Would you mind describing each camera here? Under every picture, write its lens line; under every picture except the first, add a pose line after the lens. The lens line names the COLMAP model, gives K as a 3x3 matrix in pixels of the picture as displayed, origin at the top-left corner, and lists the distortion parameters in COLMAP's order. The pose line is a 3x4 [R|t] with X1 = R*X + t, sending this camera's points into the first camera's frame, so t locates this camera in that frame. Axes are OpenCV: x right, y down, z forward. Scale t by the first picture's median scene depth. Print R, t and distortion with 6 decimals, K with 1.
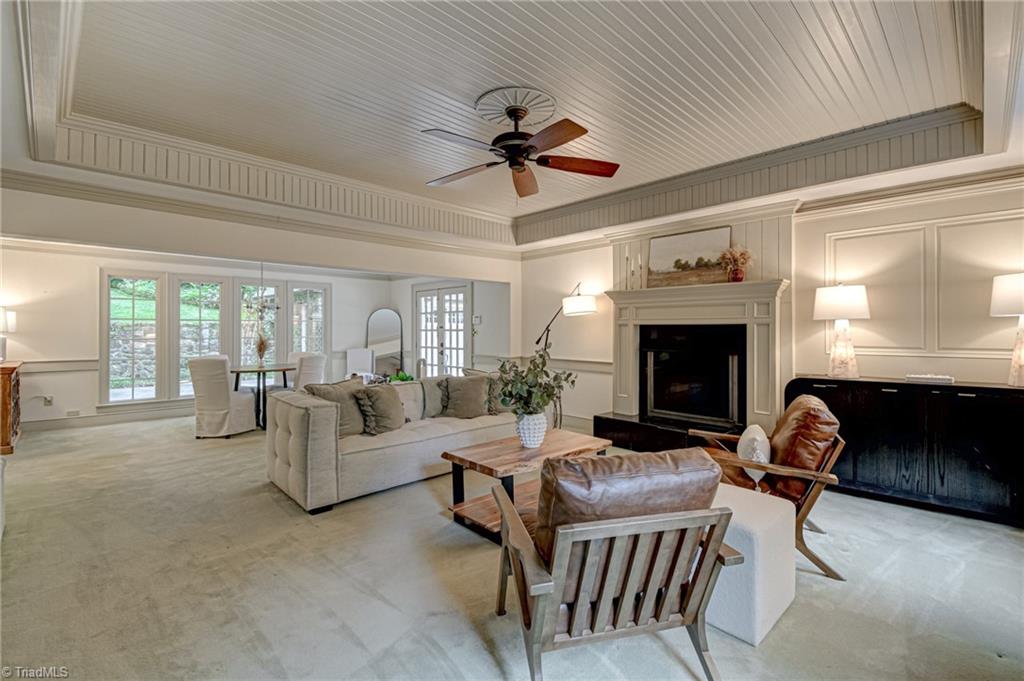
lens RADIAL K [[459.8, 0, 518.3], [0, 459.8, 332.5], [0, 0, 1]] dist [0.026320, -0.000211]
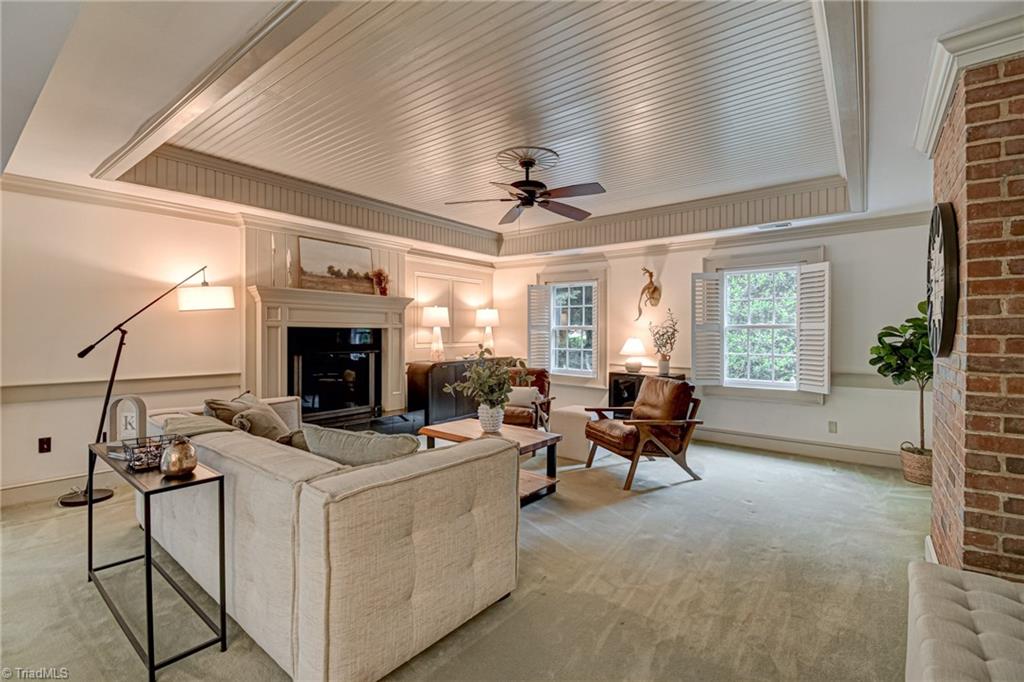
lens RADIAL K [[459.8, 0, 520.1], [0, 459.8, 335.3], [0, 0, 1]] dist [0.026320, -0.000211]
pose [[-0.130242, -0.006721, 0.991459, -0.766738], [-0.001526, 0.999977, 0.006578, -0.006875], [-0.991481, -0.000656, -0.130249, 0.711949]]
